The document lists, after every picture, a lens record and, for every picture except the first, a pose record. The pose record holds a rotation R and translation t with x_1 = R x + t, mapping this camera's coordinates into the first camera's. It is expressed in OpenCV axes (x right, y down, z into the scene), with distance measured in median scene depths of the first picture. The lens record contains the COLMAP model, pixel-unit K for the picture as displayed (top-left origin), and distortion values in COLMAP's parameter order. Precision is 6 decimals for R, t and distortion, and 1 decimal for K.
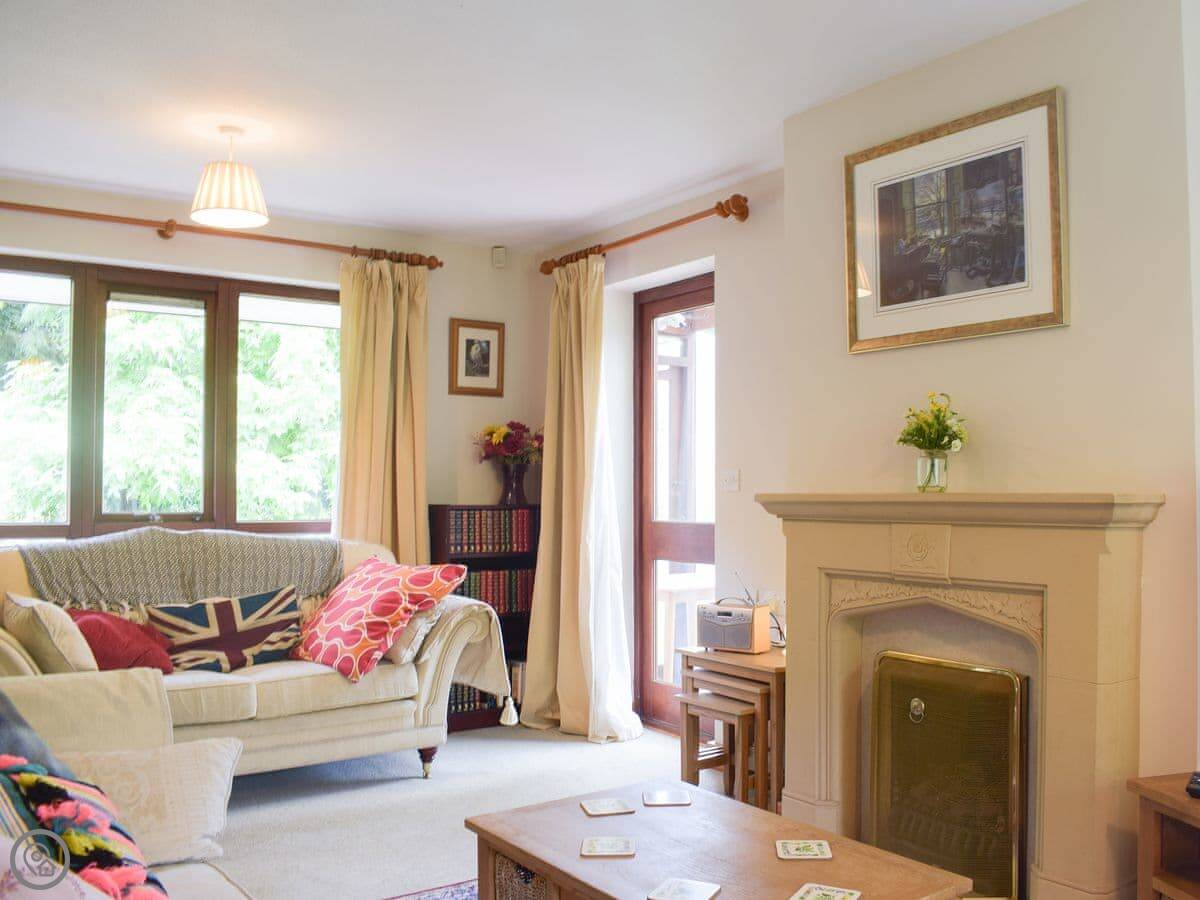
lens RADIAL K [[1069.9, 0, 600.0], [0, 1069.9, 450.0], [0, 0, 1]] dist [-0.085704, 0.000640]
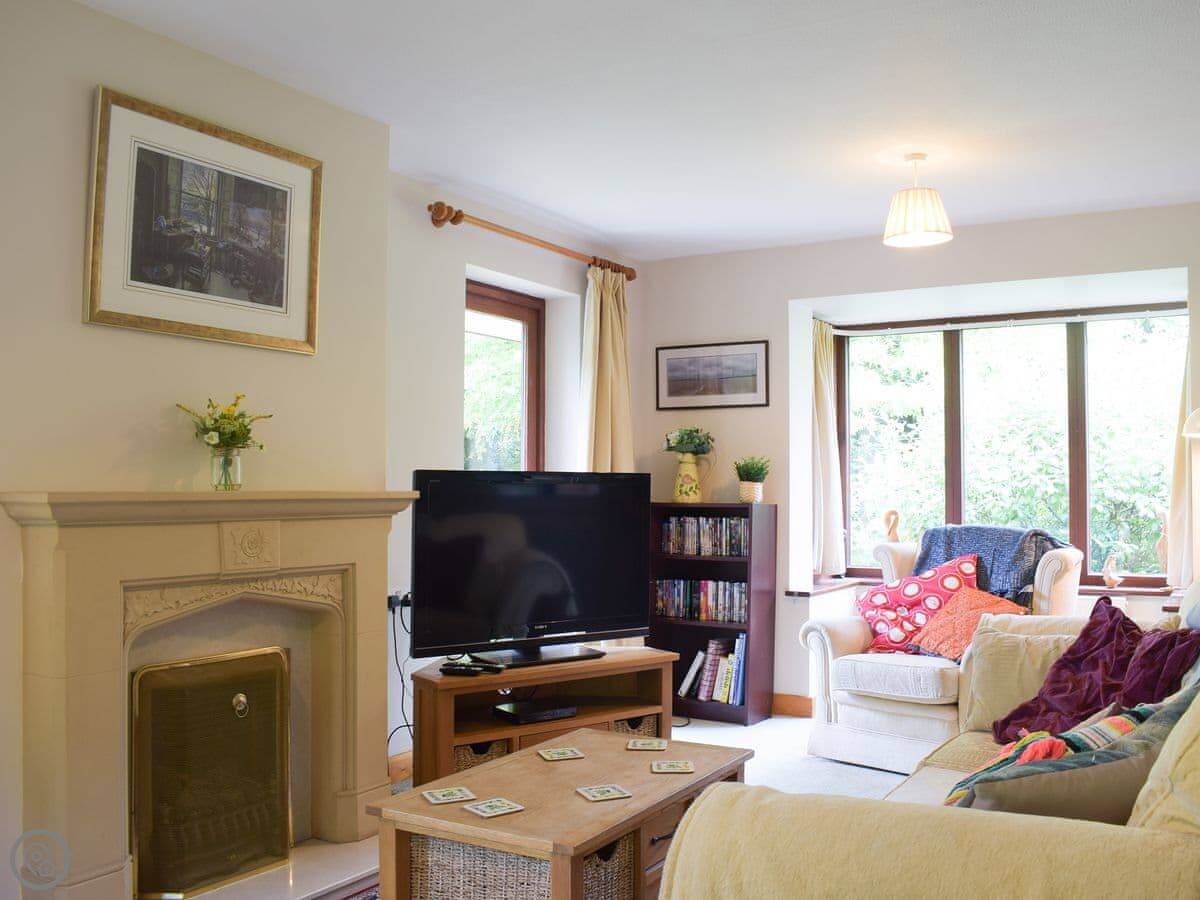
lens RADIAL K [[1118.1, 0, 600.0], [0, 1118.1, 450.0], [0, 0, 1]] dist [-0.092614, 0.020351]
pose [[-0.421740, 0.036716, 0.905973, -0.786384], [-0.029927, 0.998072, -0.054380, 0.048085], [-0.906223, -0.050047, -0.419828, 1.114055]]
